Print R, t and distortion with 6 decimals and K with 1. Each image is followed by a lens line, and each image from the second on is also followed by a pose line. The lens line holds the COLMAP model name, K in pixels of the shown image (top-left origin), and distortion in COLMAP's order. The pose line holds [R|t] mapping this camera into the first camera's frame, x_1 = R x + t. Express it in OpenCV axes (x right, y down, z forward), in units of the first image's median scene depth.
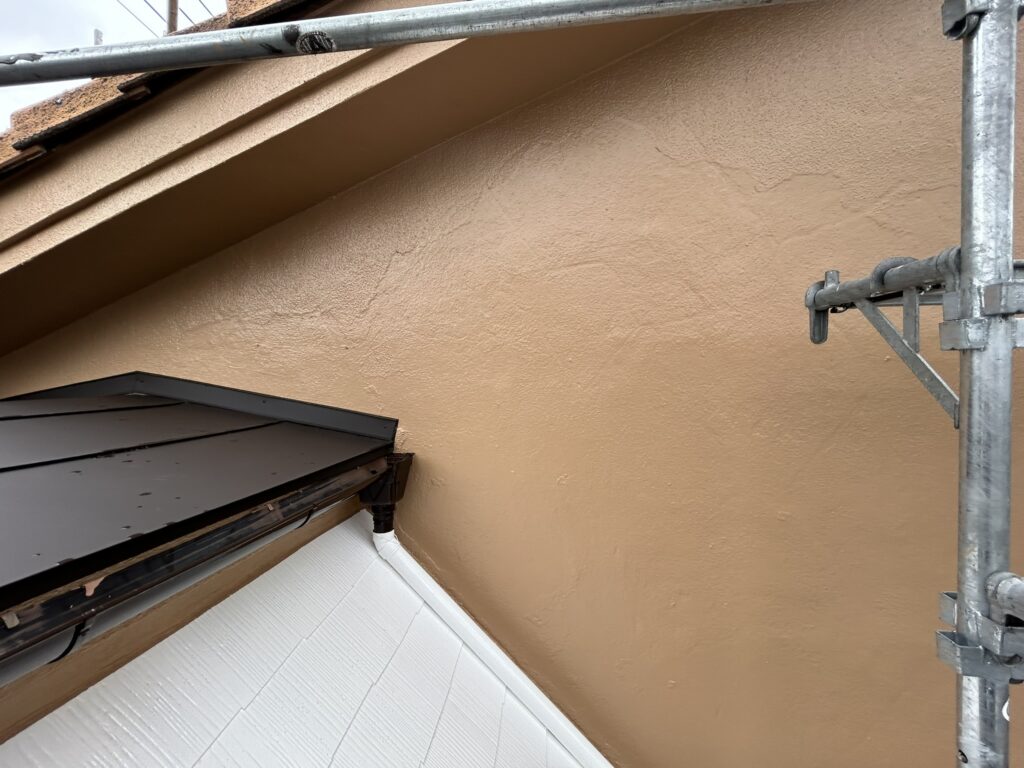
lens RADIAL K [[415.9, 0, 513.0], [0, 415.9, 380.4], [0, 0, 1]] dist [-0.001256, 0.000343]
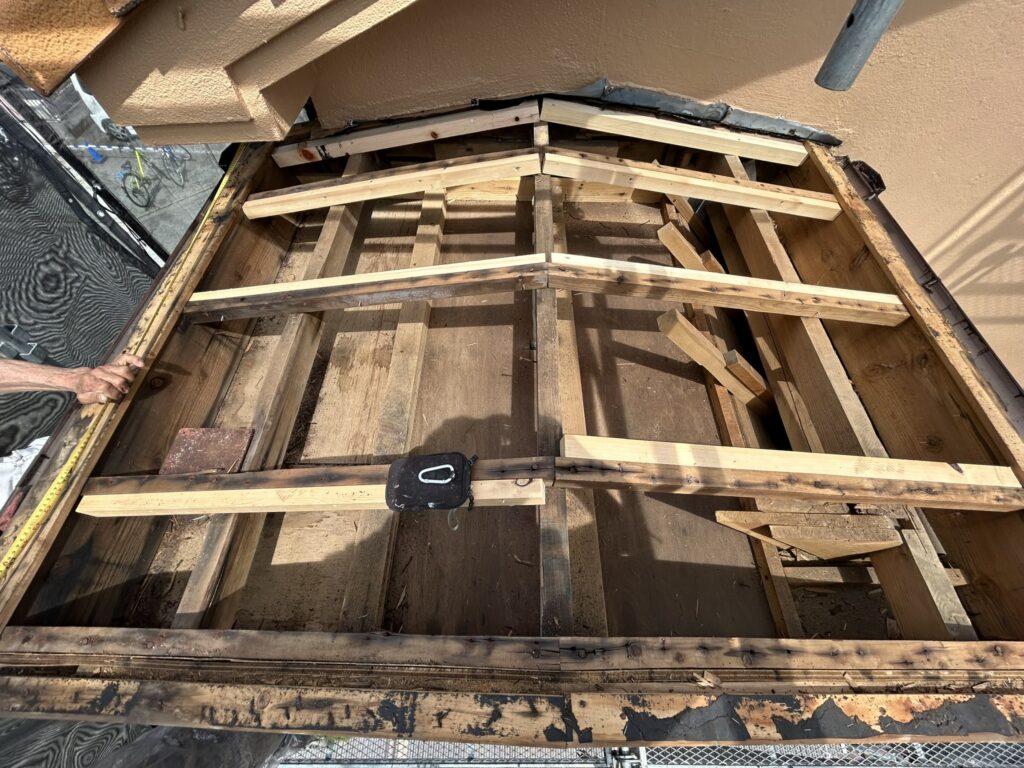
lens RADIAL K [[415.9, 0, 508.0], [0, 415.9, 383.3], [0, 0, 1]] dist [-0.001256, 0.000343]
pose [[0.995447, -0.079946, 0.051910, -1.613073], [-0.001012, 0.535691, 0.844413, -0.519620], [-0.095316, -0.840621, 0.533171, 0.152114]]
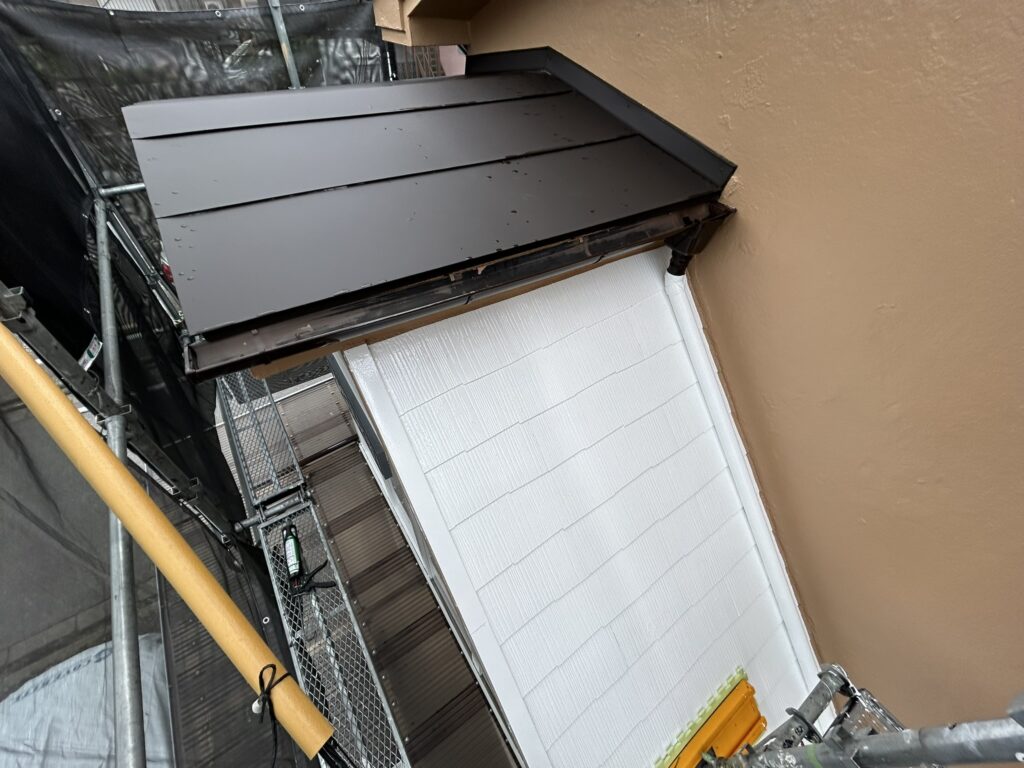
lens RADIAL K [[415.9, 0, 511.1], [0, 415.9, 384.5], [0, 0, 1]] dist [-0.001256, 0.000343]
pose [[0.645428, 0.569784, -0.508693, 0.200277], [-0.053517, 0.698082, 0.714015, -0.280907], [0.761944, -0.433622, 0.481055, -0.032883]]
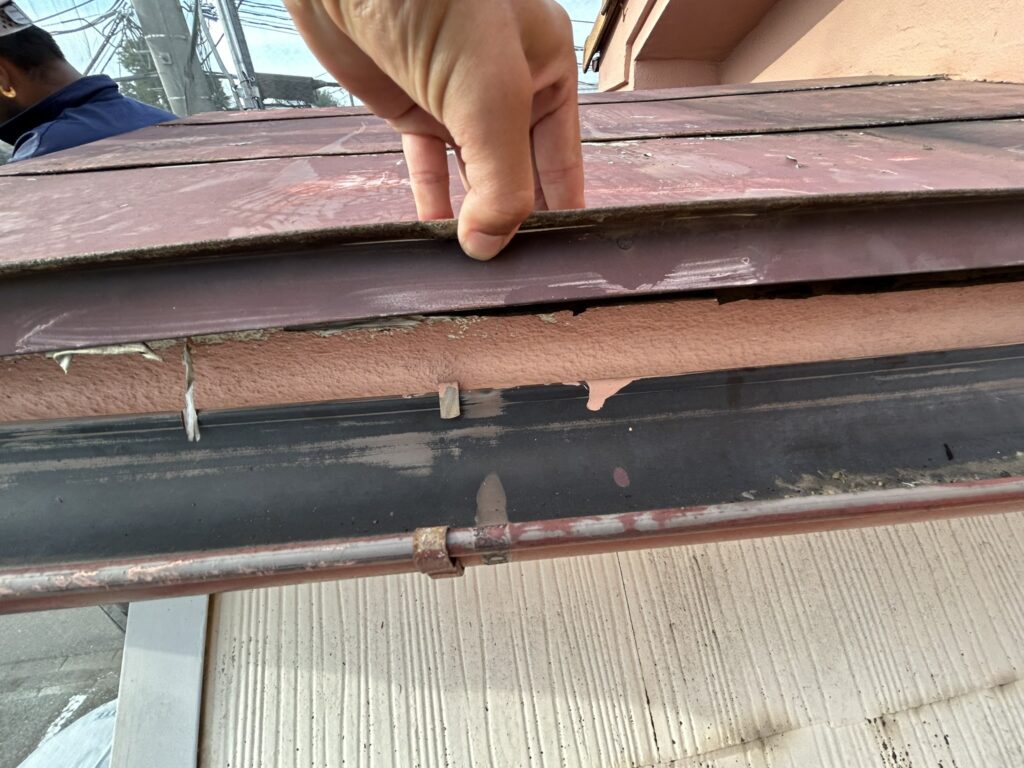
lens RADIAL K [[415.9, 0, 507.1], [0, 415.9, 383.1], [0, 0, 1]] dist [-0.001256, 0.000343]
pose [[0.204825, 0.489125, -0.847823, -0.366623], [0.046128, 0.860401, 0.507526, 0.146750], [0.977711, -0.143062, 0.153669, 0.450406]]
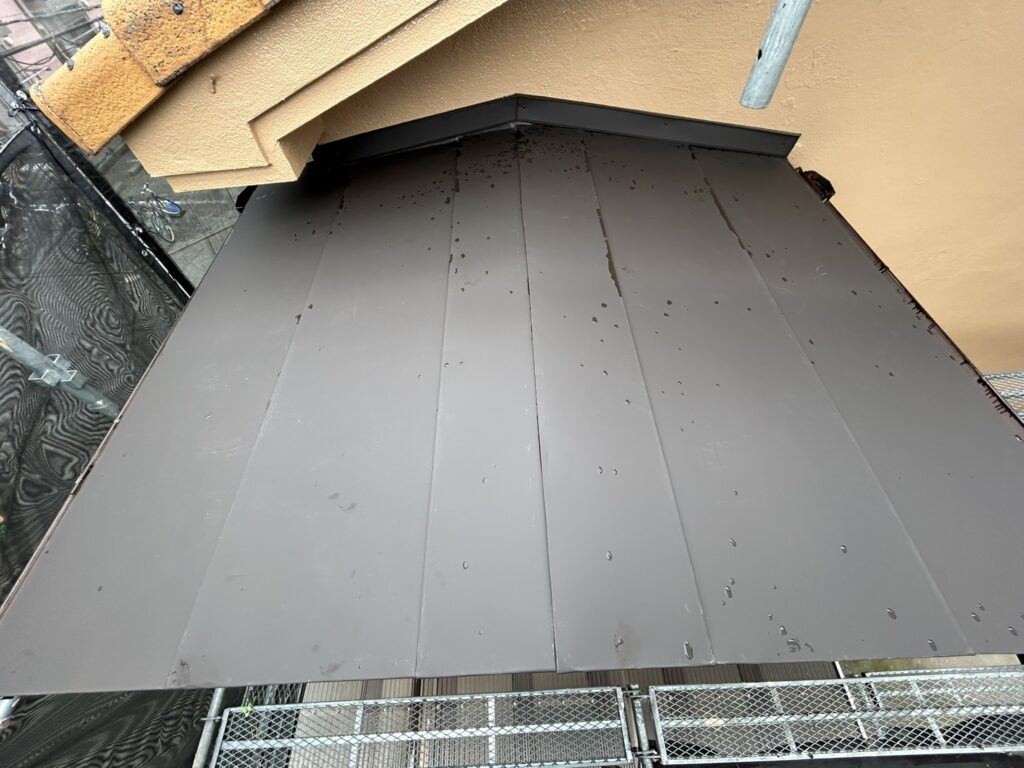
lens RADIAL K [[415.9, 0, 509.2], [0, 415.9, 383.0], [0, 0, 1]] dist [-0.001256, 0.000343]
pose [[0.989194, -0.134348, 0.058701, -1.619599], [0.031880, 0.587907, 0.808300, -0.565244], [-0.143104, -0.797694, 0.585837, 0.031146]]
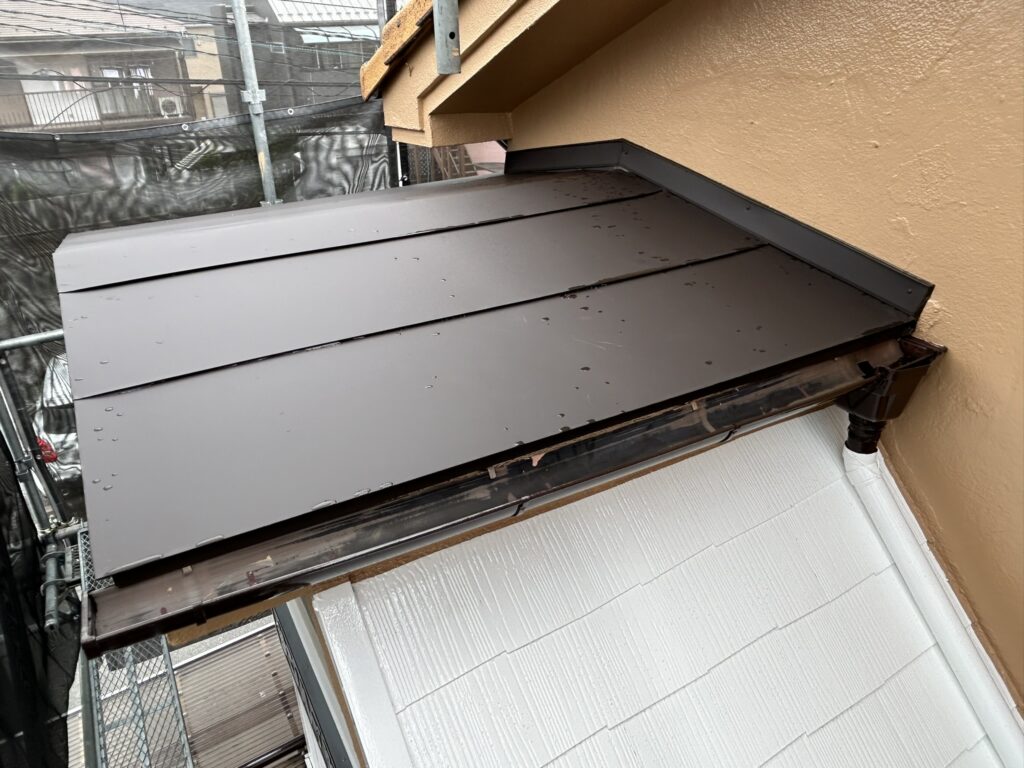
lens RADIAL K [[721.4, 0, 503.4], [0, 721.4, 373.4], [0, 0, 1]] dist [0.007504, -0.015475]
pose [[0.589971, 0.345297, -0.729866, 0.210501], [0.015512, 0.898929, 0.437819, -0.354401], [0.807275, -0.269622, 0.524986, -0.067892]]
